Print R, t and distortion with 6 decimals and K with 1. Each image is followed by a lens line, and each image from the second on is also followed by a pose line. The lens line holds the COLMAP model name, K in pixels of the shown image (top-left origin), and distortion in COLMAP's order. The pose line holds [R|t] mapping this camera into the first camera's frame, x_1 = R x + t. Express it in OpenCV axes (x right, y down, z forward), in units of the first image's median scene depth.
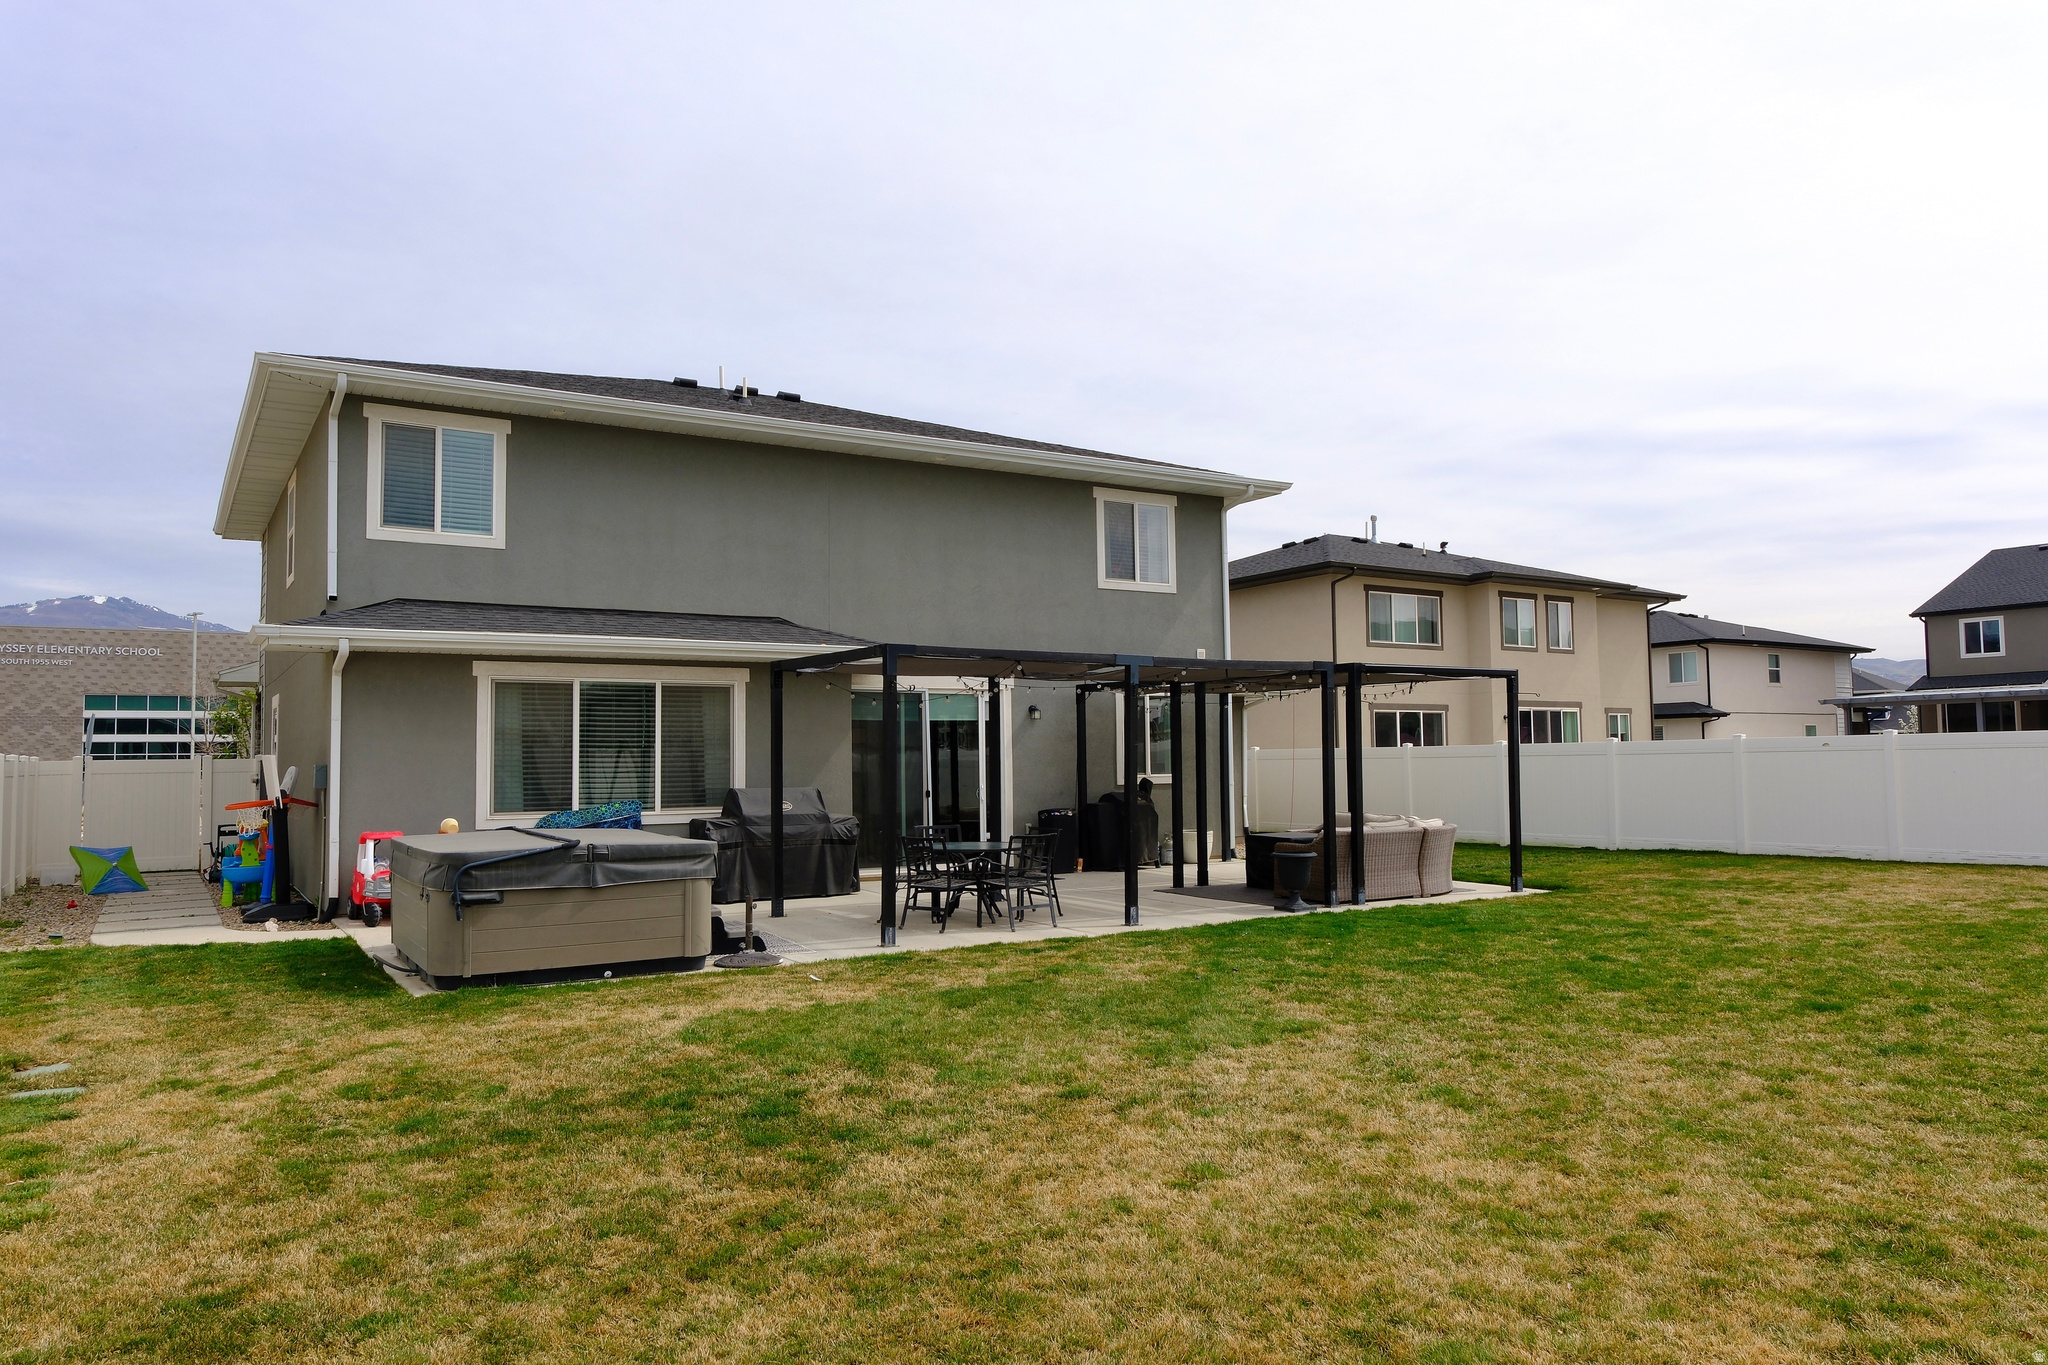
lens RADIAL K [[1392.4, 0, 1024.6], [0, 1392.4, 687.1], [0, 0, 1]] dist [-0.039937, -0.000302]
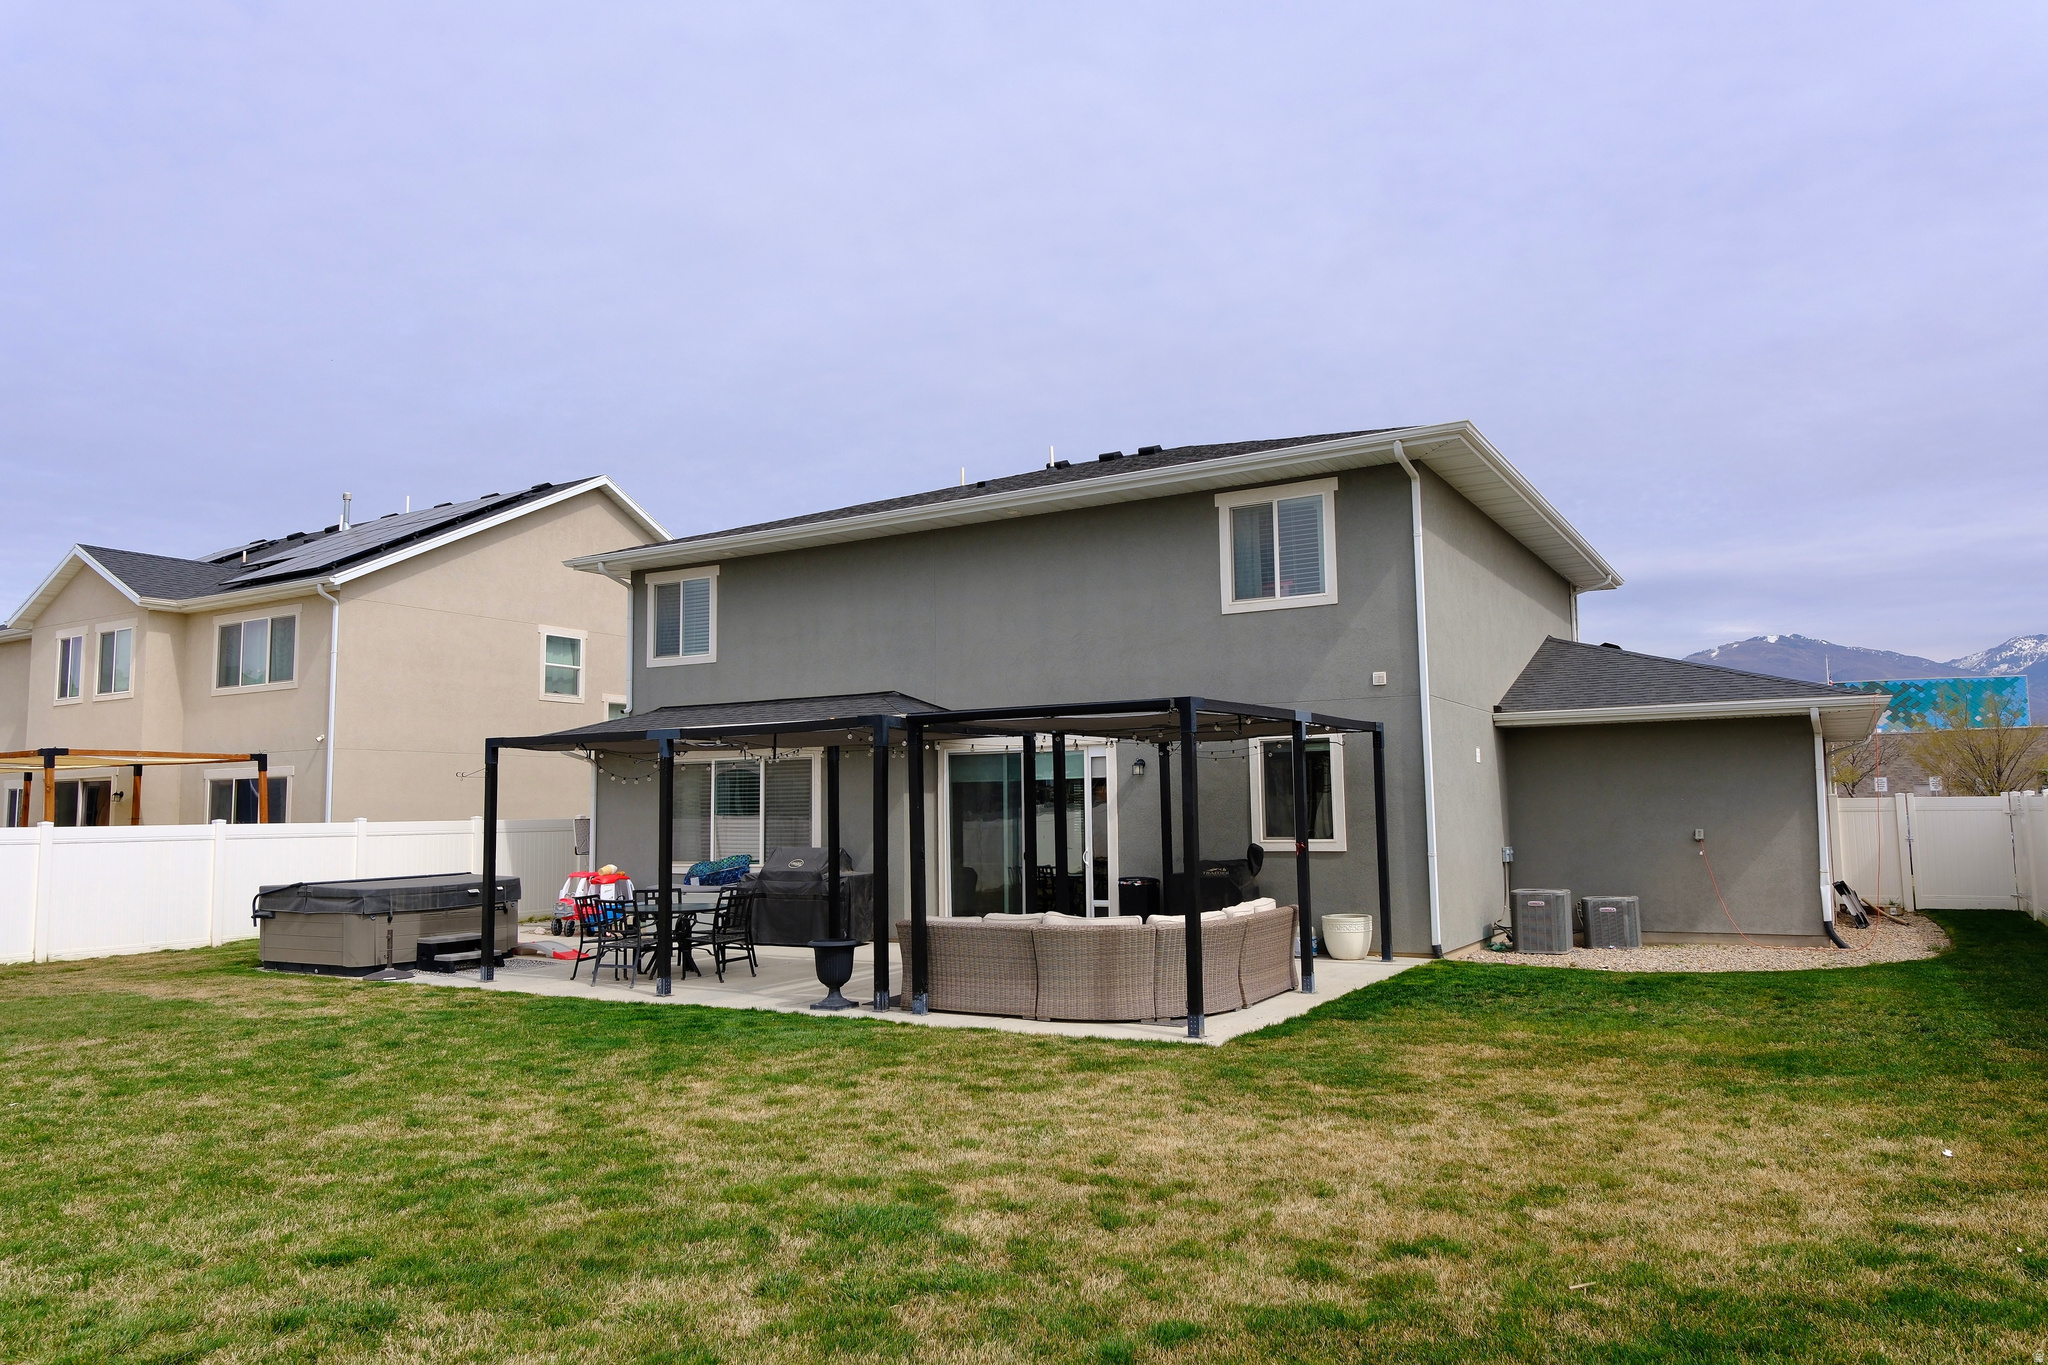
lens RADIAL K [[1392.4, 0, 1022.9], [0, 1392.4, 680.0], [0, 0, 1]] dist [-0.039937, -0.000302]
pose [[0.458100, -0.082211, -0.885091, 0.760849], [0.058458, 0.996345, -0.062288, 0.013581], [0.886976, -0.023207, 0.461232, 0.527625]]
